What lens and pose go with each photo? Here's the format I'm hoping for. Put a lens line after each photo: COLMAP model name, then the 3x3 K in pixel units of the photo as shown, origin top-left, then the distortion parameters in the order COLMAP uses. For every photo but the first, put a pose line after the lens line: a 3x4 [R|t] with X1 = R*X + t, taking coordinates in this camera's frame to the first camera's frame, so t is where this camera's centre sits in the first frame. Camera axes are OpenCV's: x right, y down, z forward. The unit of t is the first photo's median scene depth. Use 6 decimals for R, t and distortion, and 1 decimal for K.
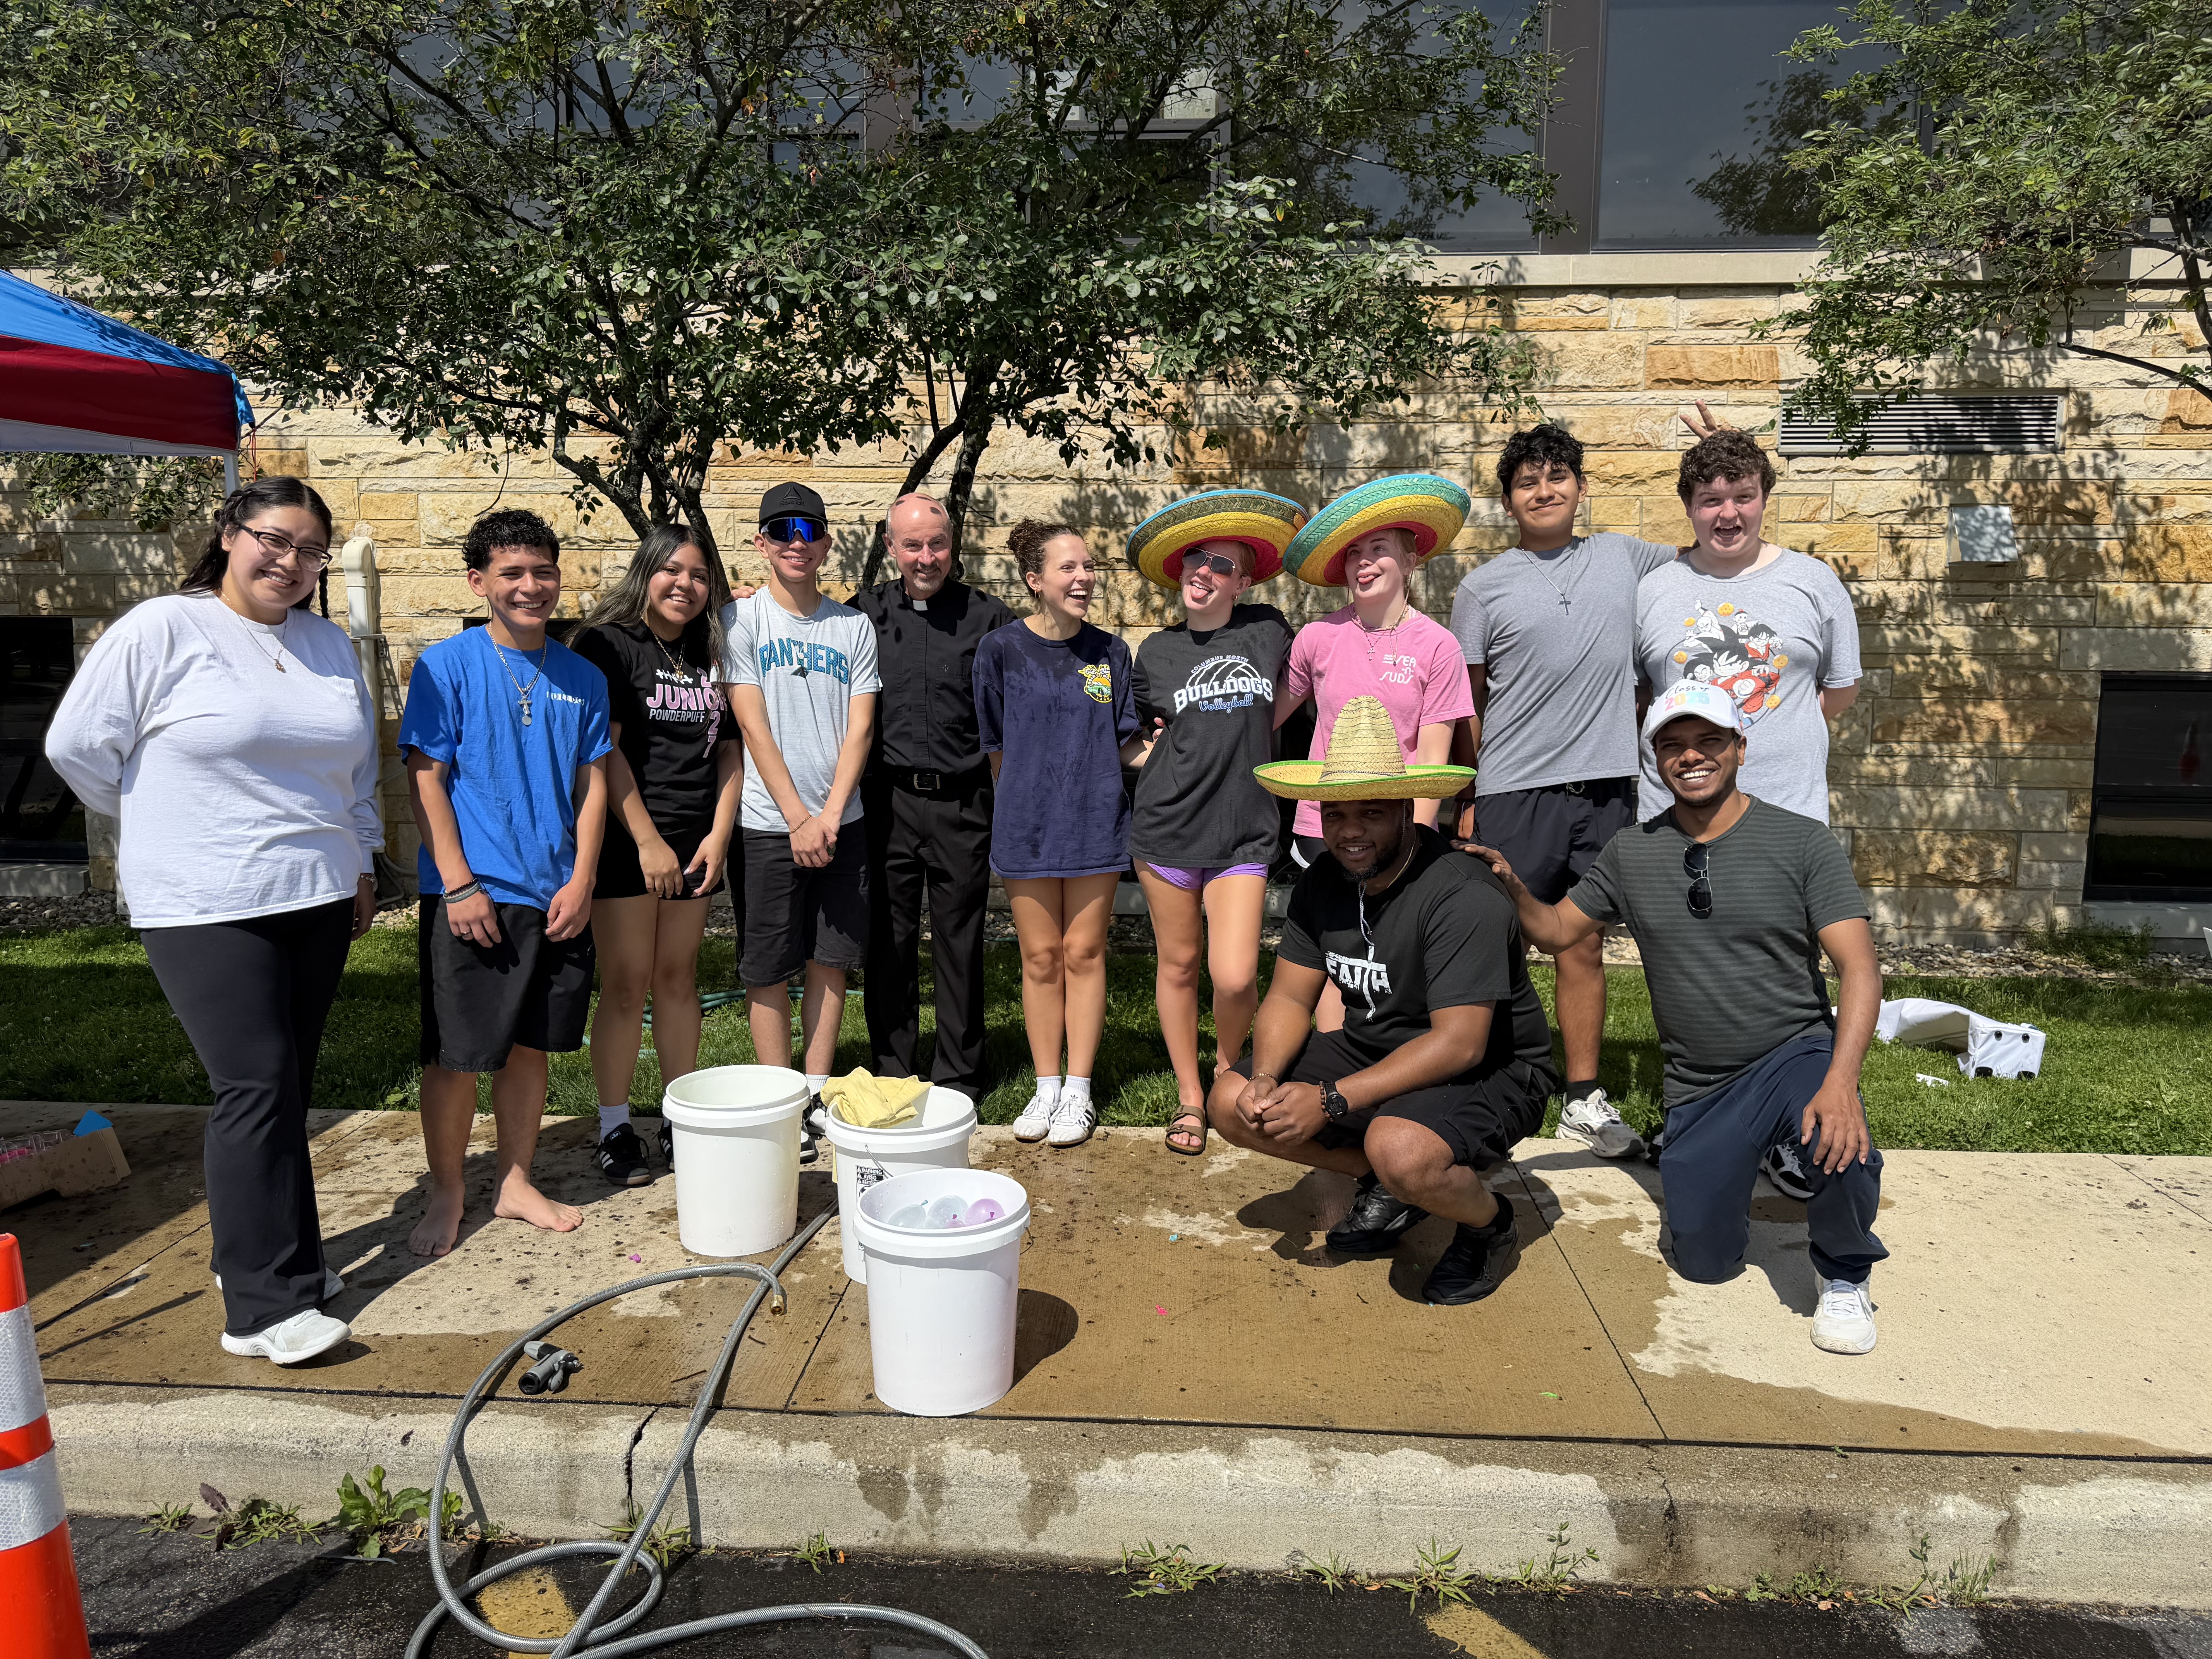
lens RADIAL K [[1555.5, 0, 1108.0], [0, 1555.5, 826.8], [0, 0, 1]] dist [-0.003708, -0.000575]
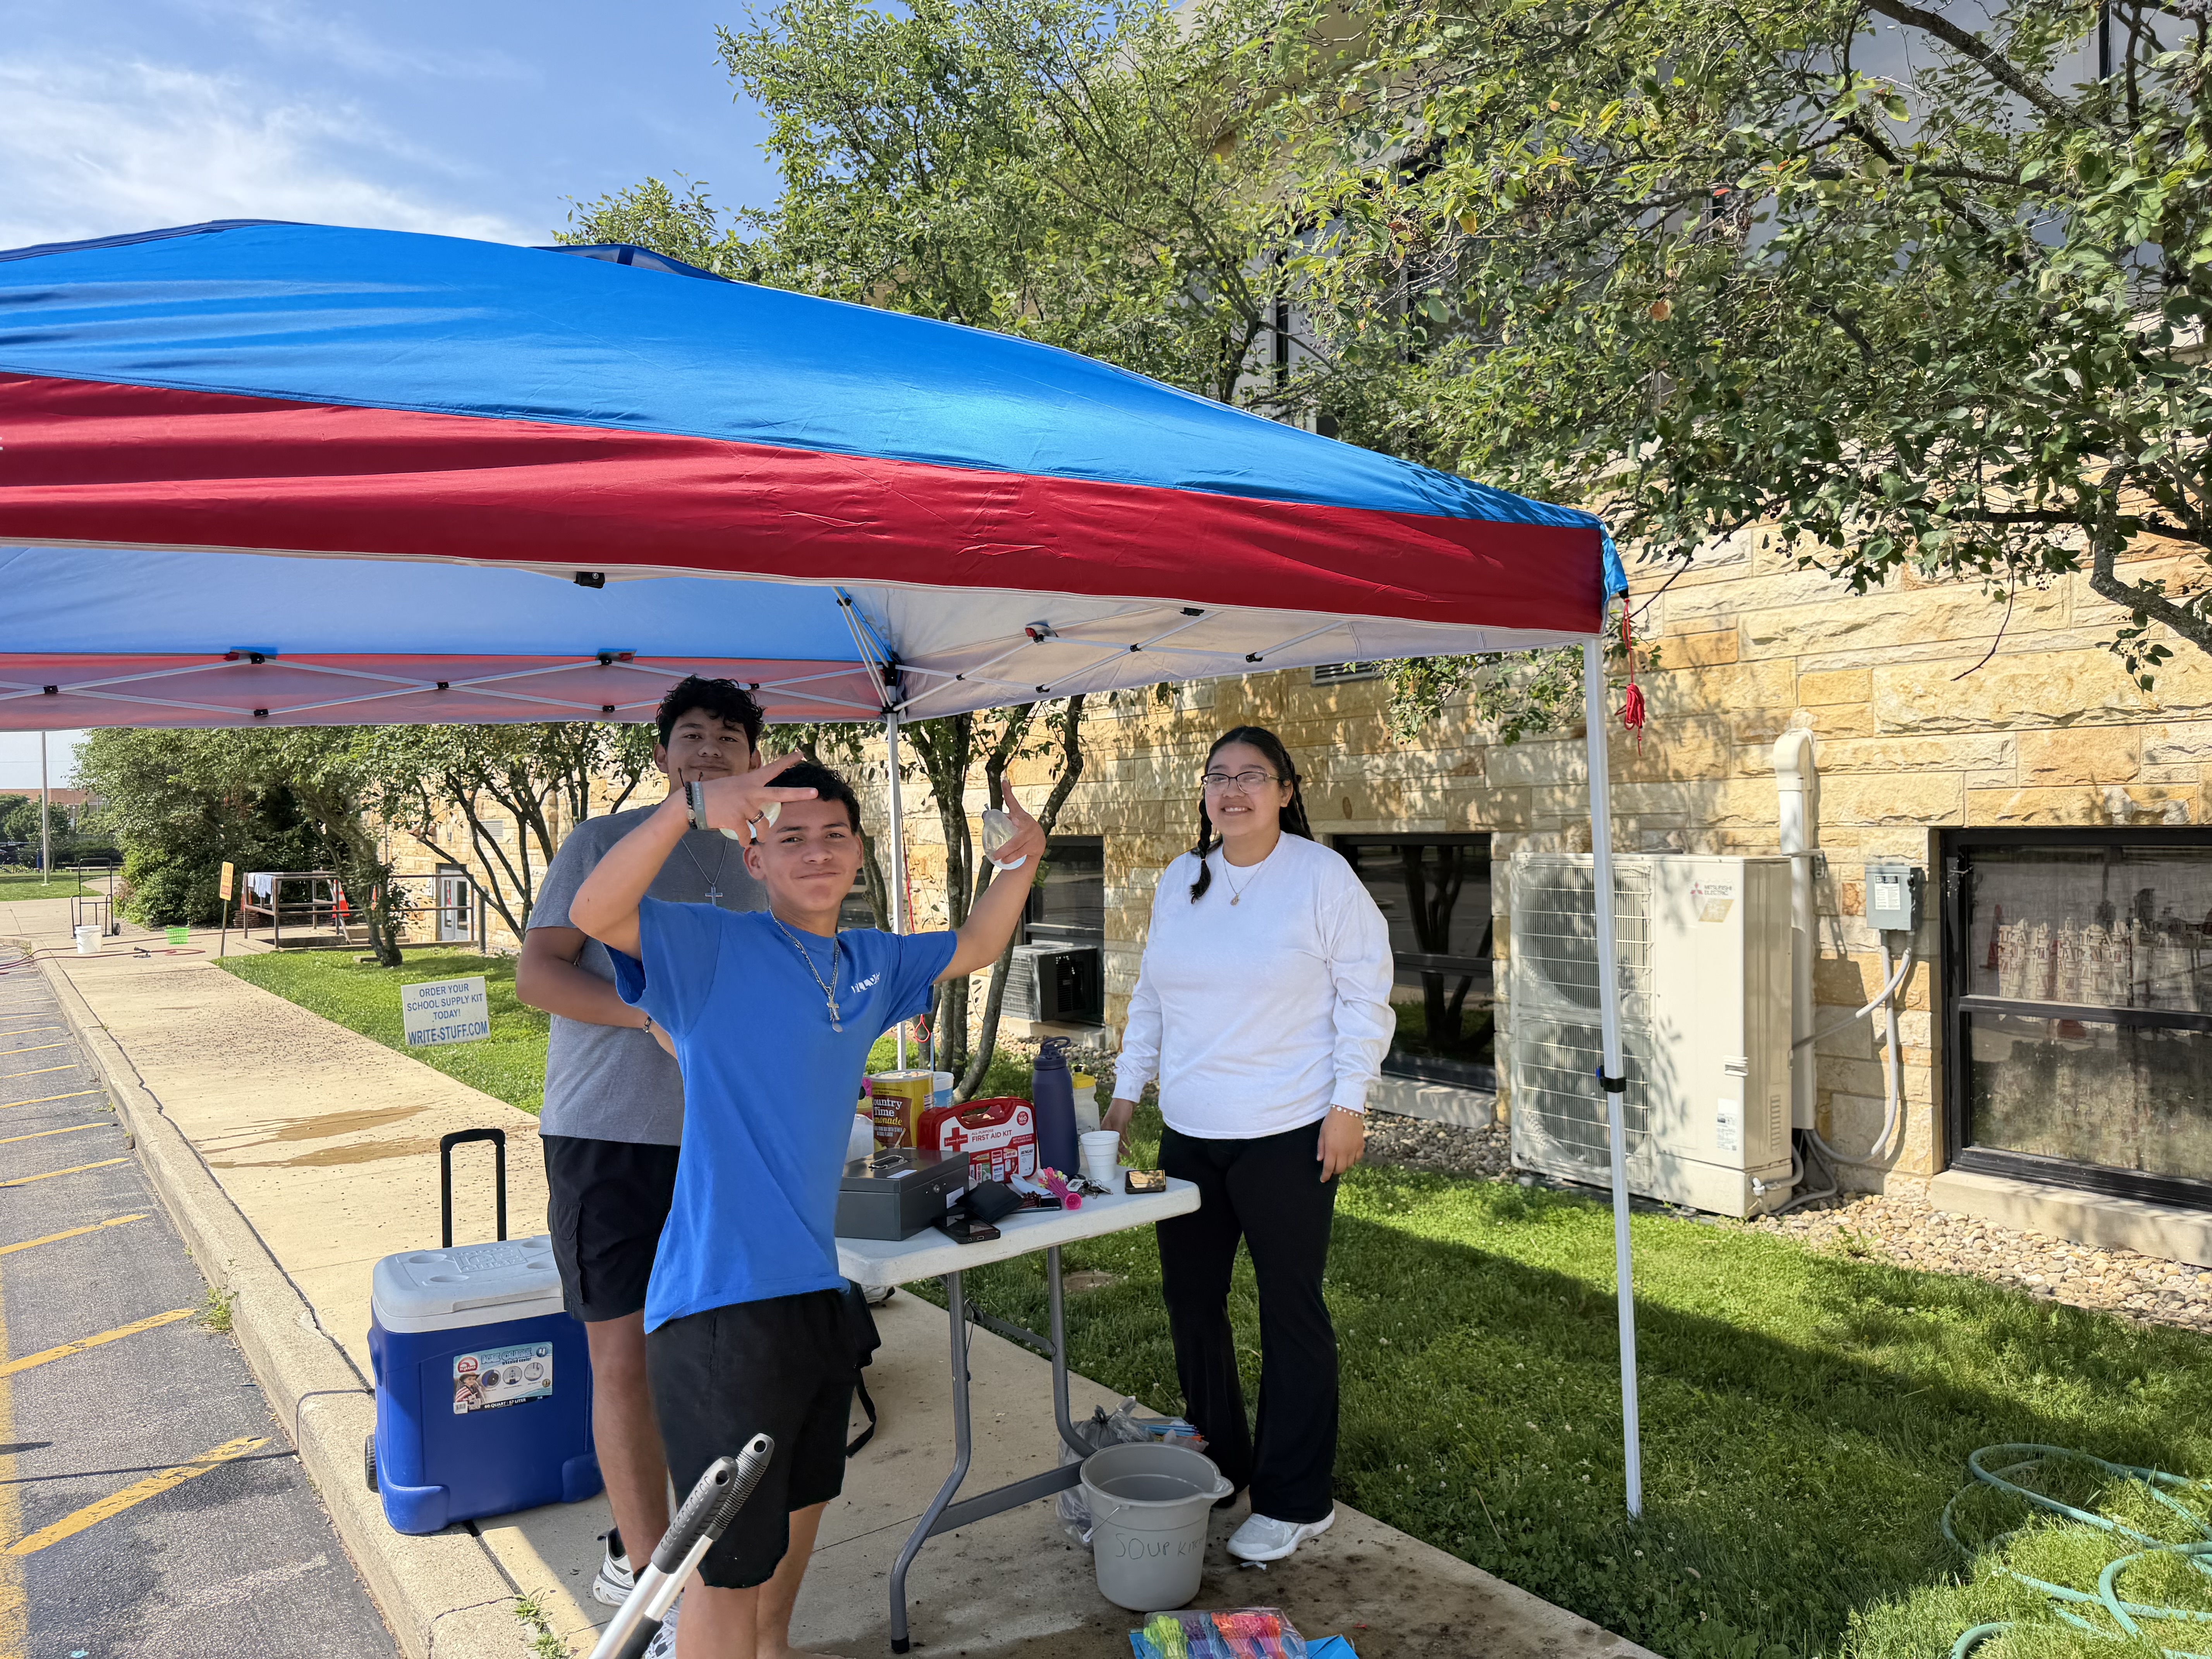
lens RADIAL K [[1555.5, 0, 1108.9], [0, 1555.5, 829.8], [0, 0, 1]] dist [-0.003708, -0.000575]
pose [[0.640744, -0.015338, -0.767601, -0.110278], [-0.070999, 0.994332, -0.079134, -0.053708], [0.764464, 0.105204, 0.636024, 0.262256]]
